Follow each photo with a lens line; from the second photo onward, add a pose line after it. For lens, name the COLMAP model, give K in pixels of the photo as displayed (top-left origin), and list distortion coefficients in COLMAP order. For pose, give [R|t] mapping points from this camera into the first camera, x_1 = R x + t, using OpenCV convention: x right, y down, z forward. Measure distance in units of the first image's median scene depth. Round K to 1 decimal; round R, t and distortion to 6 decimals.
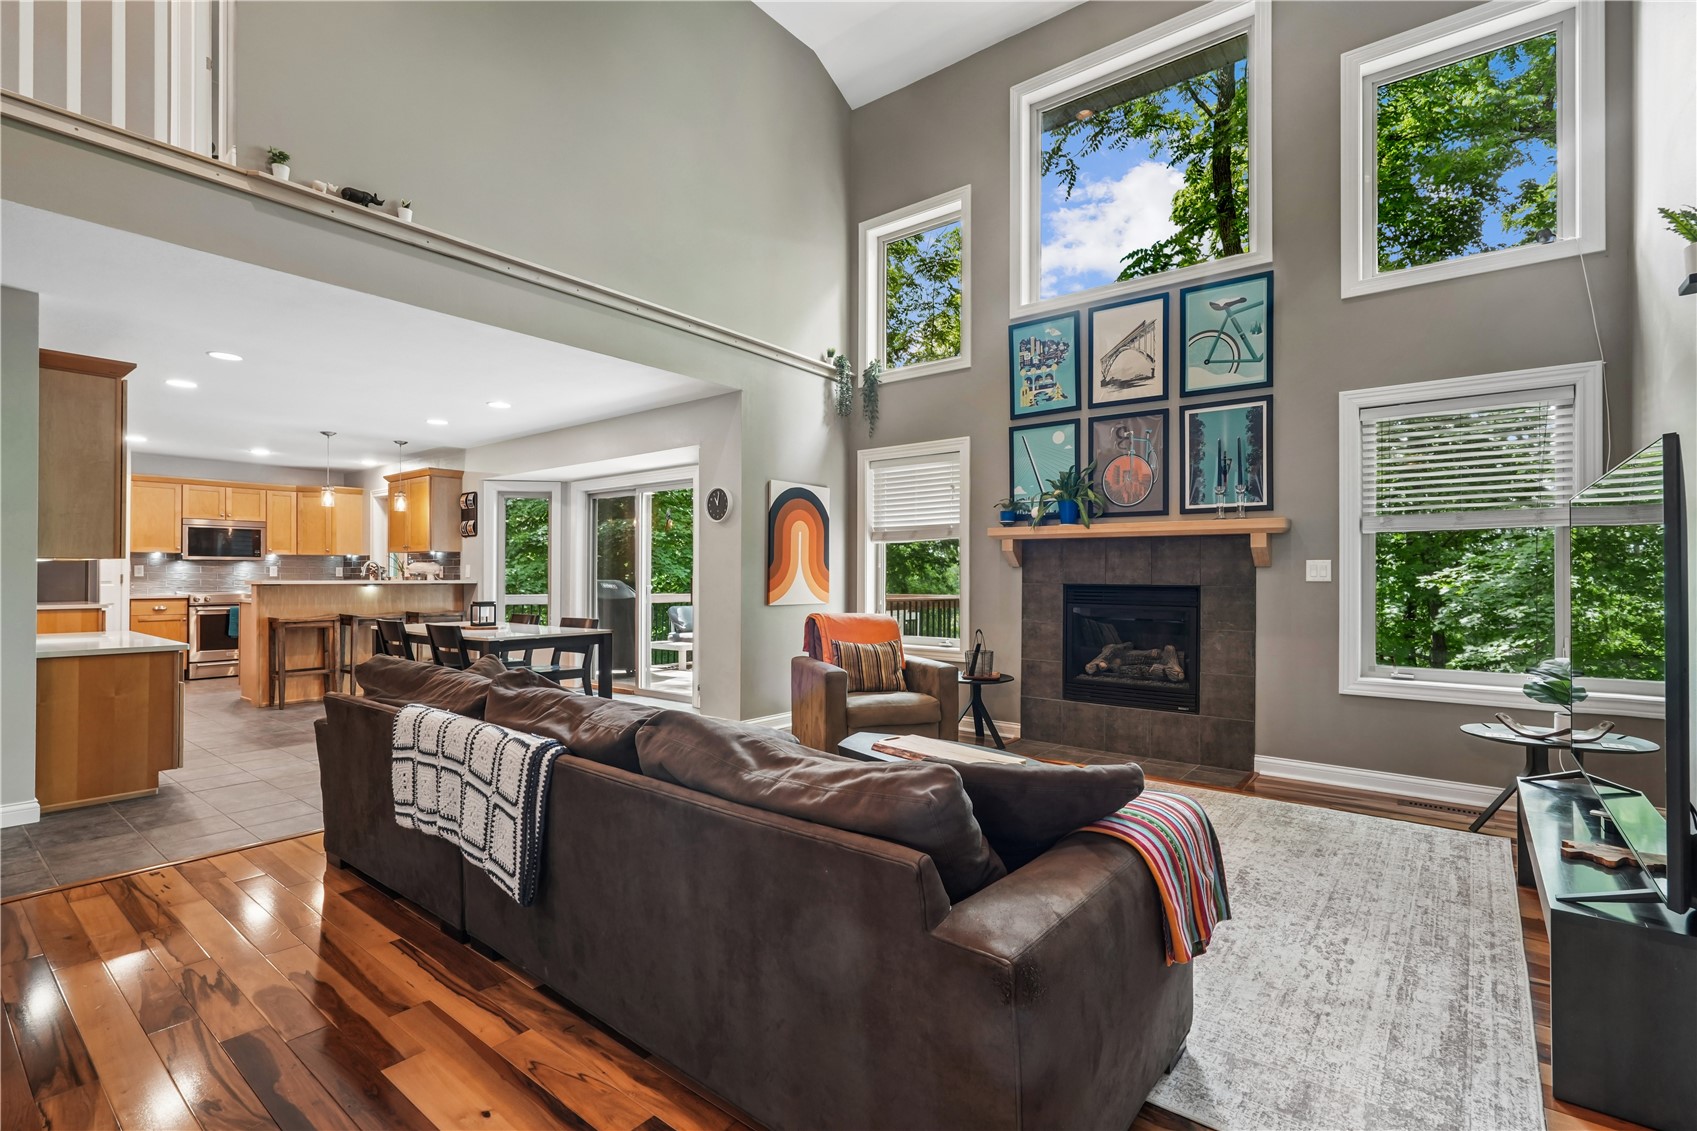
lens RADIAL K [[767.1, 0, 847.9], [0, 767.1, 574.6], [0, 0, 1]] dist [-0.005381, 0.002134]
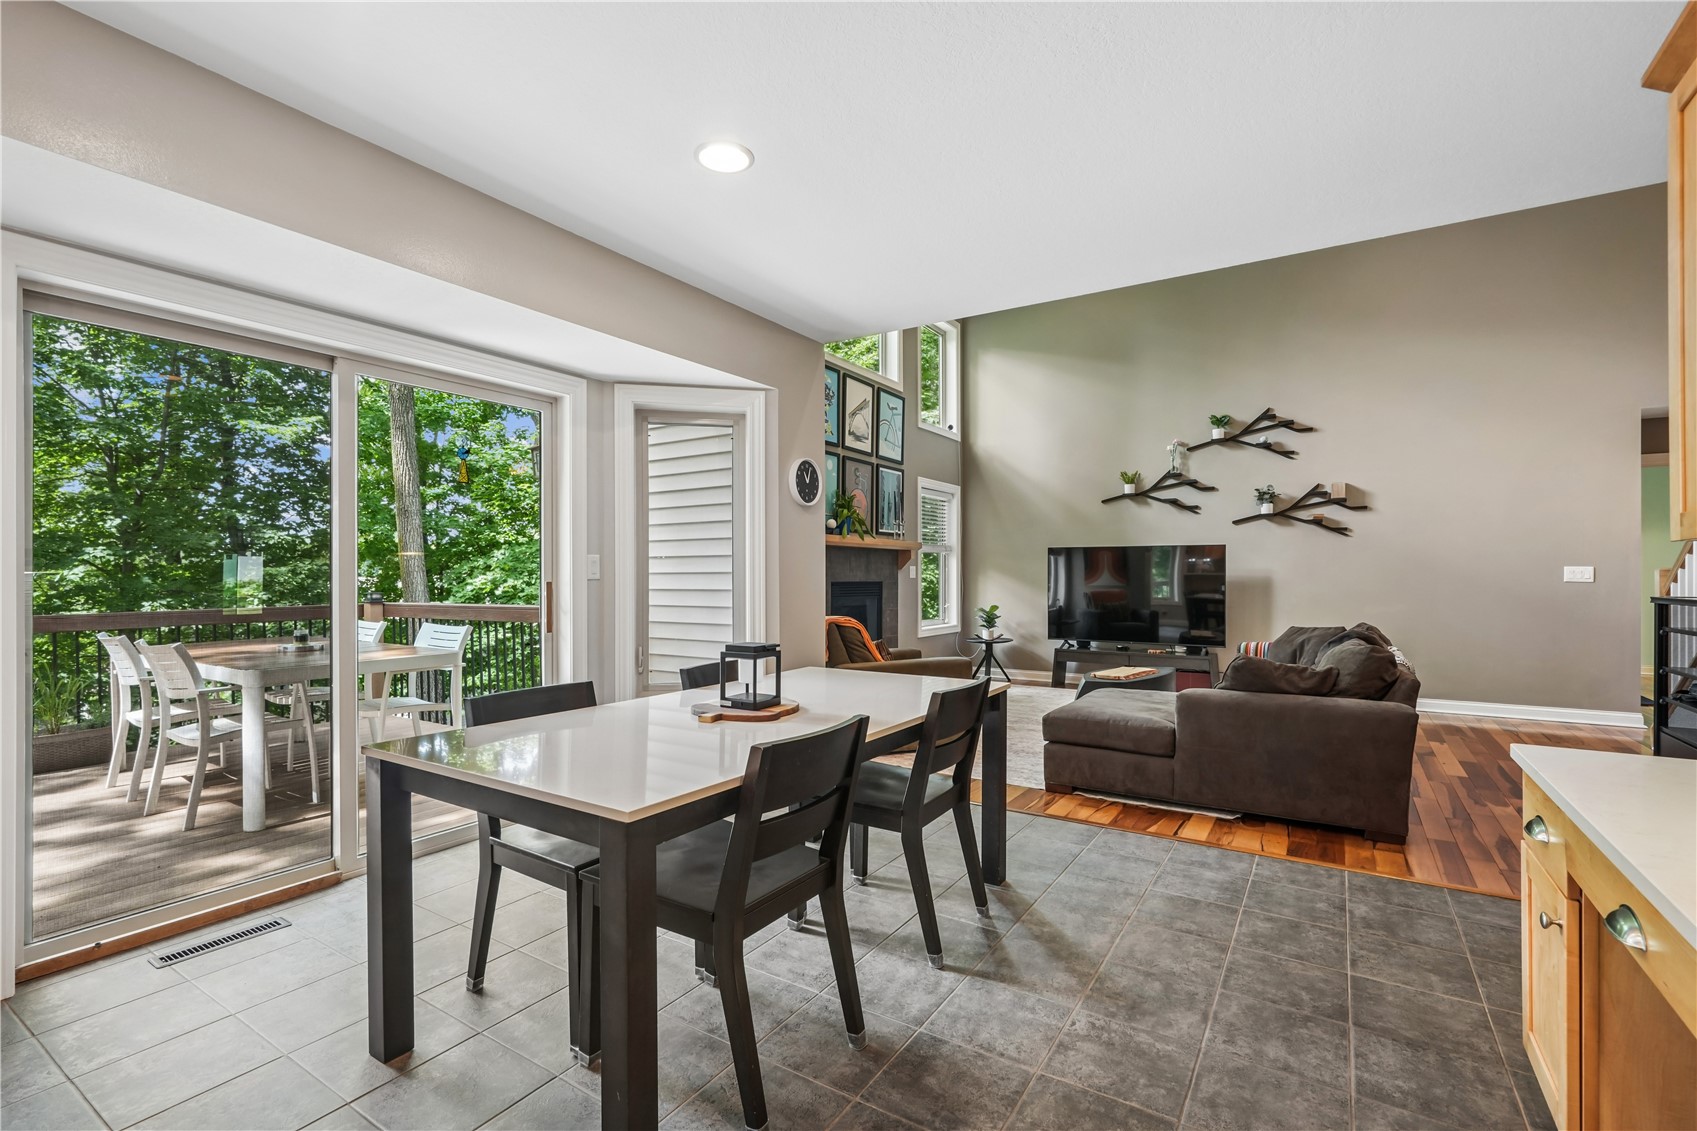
lens RADIAL K [[767.1, 0, 845.3], [0, 767.1, 575.6], [0, 0, 1]] dist [-0.005381, 0.002134]
pose [[-0.098670, -0.003429, 0.995114, -0.943467], [-0.000393, 0.999994, 0.003407, -0.001956], [-0.995120, -0.000055, -0.098670, 1.064257]]
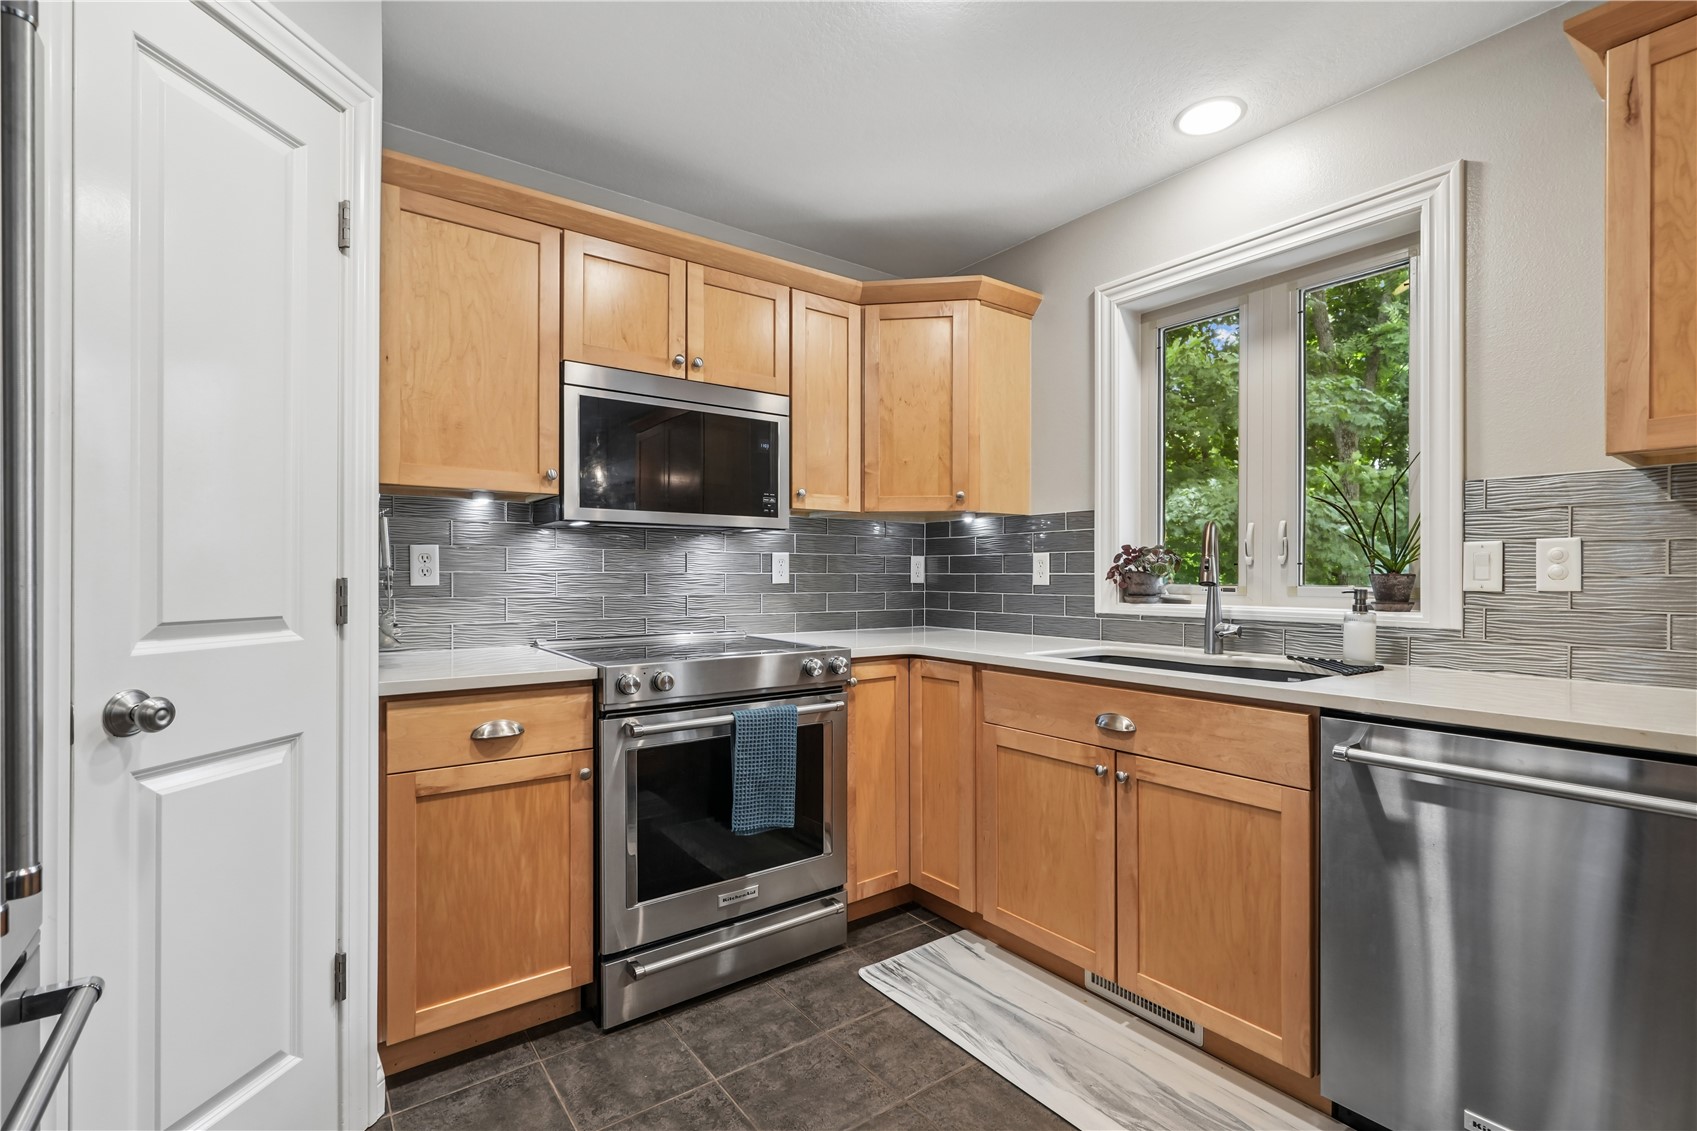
lens RADIAL K [[767.1, 0, 846.1], [0, 767.1, 583.5], [0, 0, 1]] dist [-0.005381, 0.002134]
pose [[0.963219, 0.002061, -0.268710, -1.122170], [-0.000100, 0.999973, 0.007311, -0.000462], [0.268718, -0.007016, 0.963193, 1.229388]]
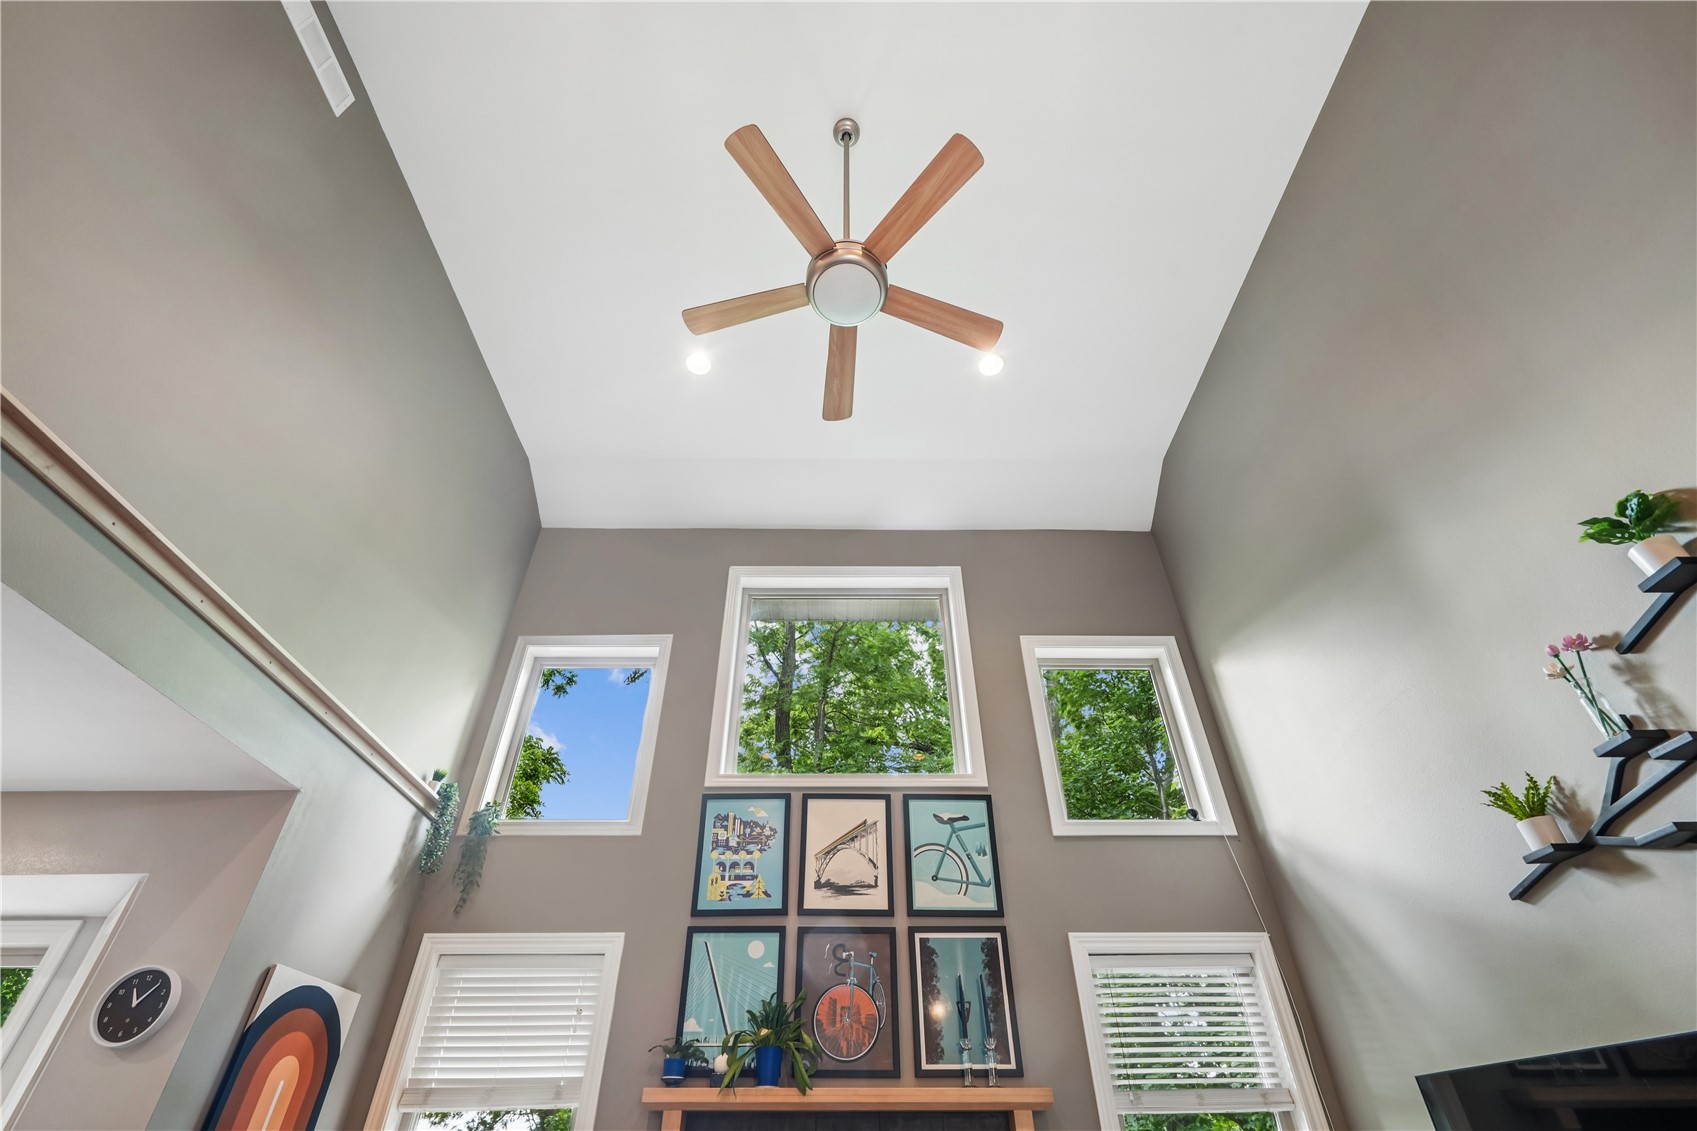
lens RADIAL K [[767.1, 0, 852.5], [0, 767.1, 579.7], [0, 0, 1]] dist [-0.005381, 0.002134]
pose [[0.781109, 0.377089, 0.497668, -0.160001], [0.006374, 0.792182, -0.610252, -0.005679], [-0.624363, 0.479845, 0.616377, 0.289943]]
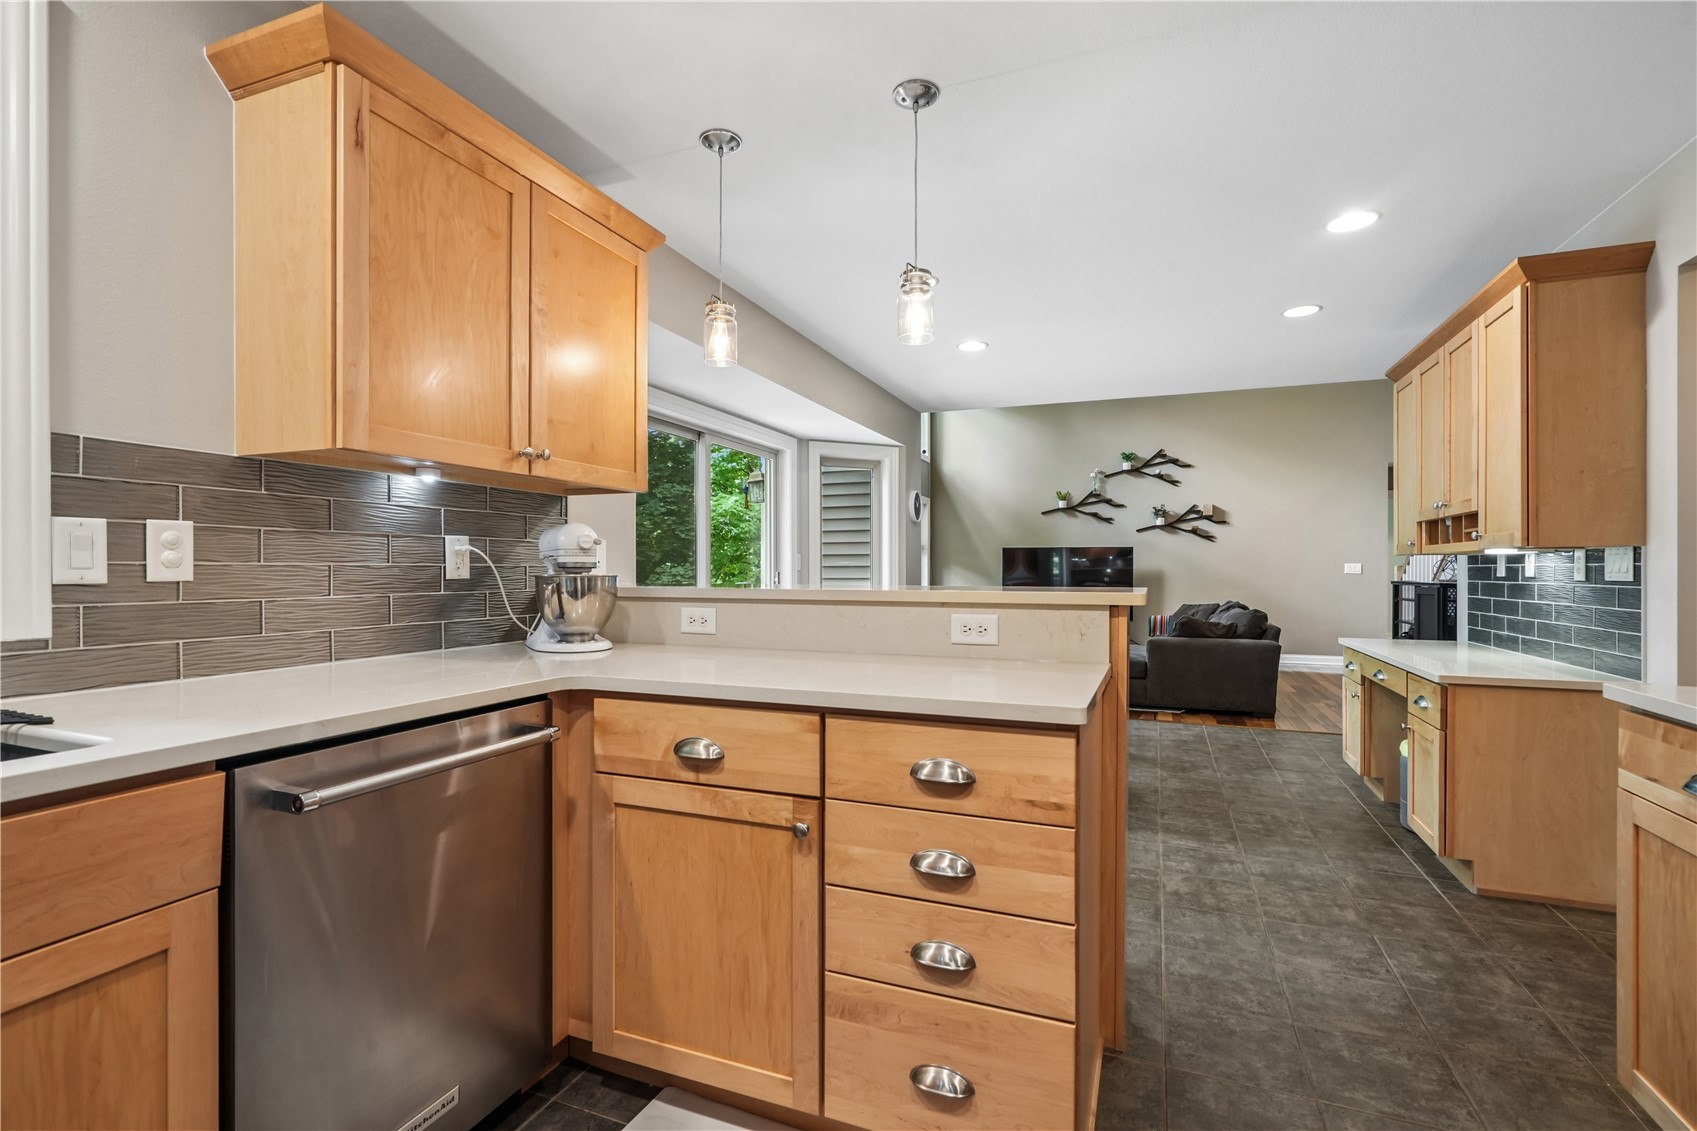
lens RADIAL K [[767.1, 0, 846.0], [0, 767.1, 571.0], [0, 0, 1]] dist [-0.005381, 0.002134]
pose [[-0.281643, -0.005458, 0.959504, -1.260744], [-0.002268, 0.999985, 0.005023, -0.000900], [-0.959517, -0.000762, -0.281651, 1.458575]]
